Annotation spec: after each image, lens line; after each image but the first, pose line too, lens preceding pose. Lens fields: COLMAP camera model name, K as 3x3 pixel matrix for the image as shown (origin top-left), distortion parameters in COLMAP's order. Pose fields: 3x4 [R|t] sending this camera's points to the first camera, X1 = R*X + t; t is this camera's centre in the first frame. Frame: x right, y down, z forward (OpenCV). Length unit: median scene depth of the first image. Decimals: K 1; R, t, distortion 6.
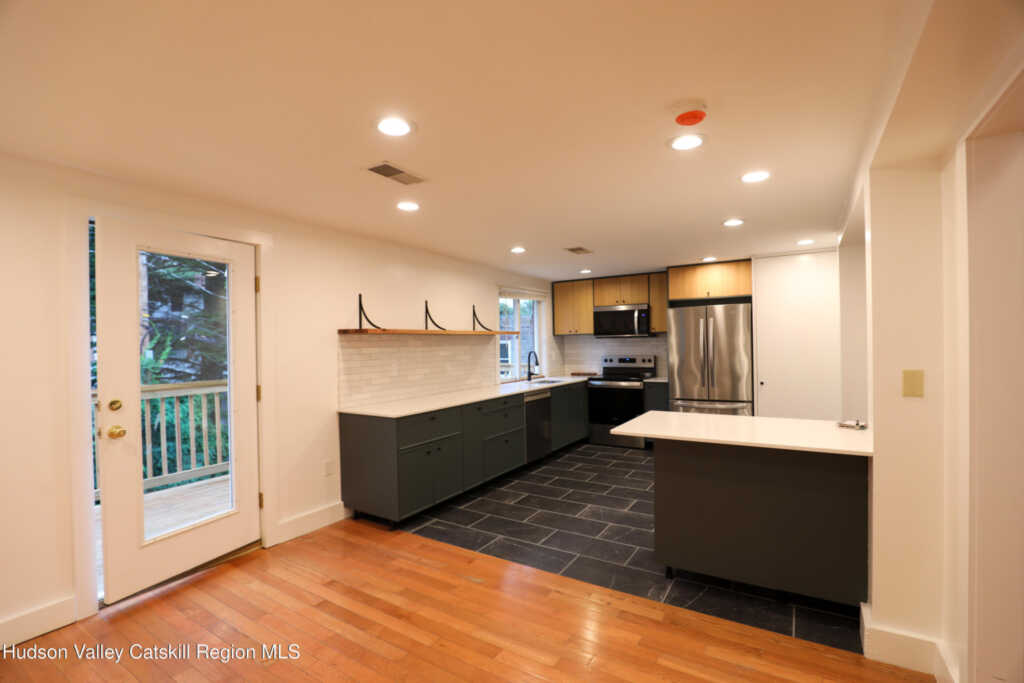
lens RADIAL K [[460.8, 0, 509.2], [0, 460.8, 343.7], [0, 0, 1]] dist [-0.027115, 0.000326]
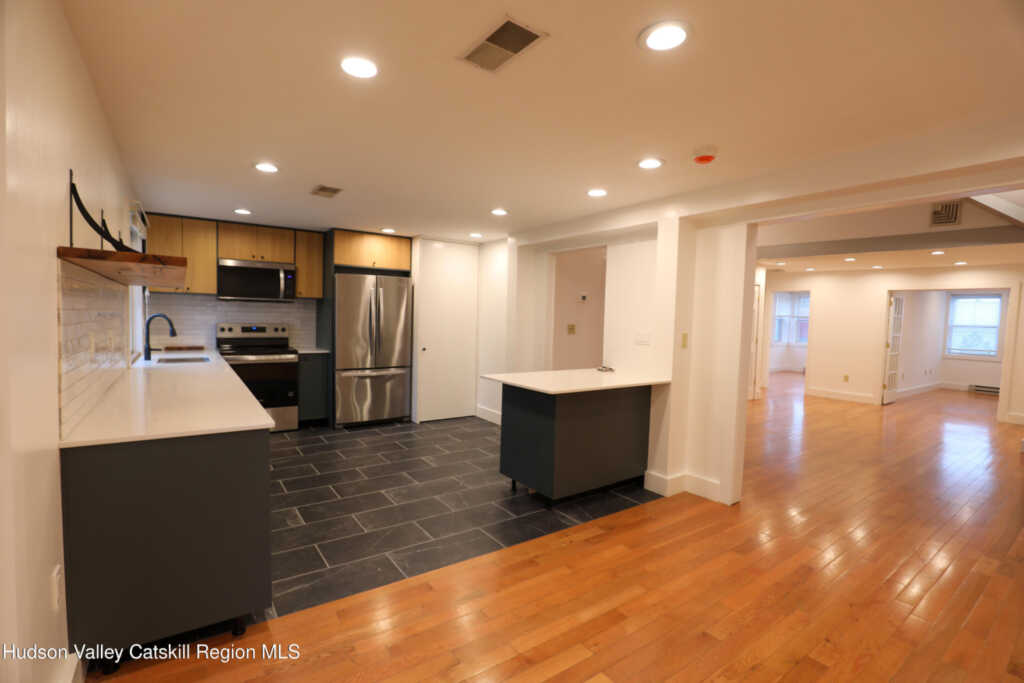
lens RADIAL K [[460.8, 0, 509.2], [0, 460.8, 343.7], [0, 0, 1]] dist [-0.027115, 0.000326]
pose [[0.396153, -0.024613, 0.917855, -0.491273], [-0.033129, 0.998607, 0.041077, 0.020666], [-0.917587, -0.046680, 0.394786, 0.401435]]
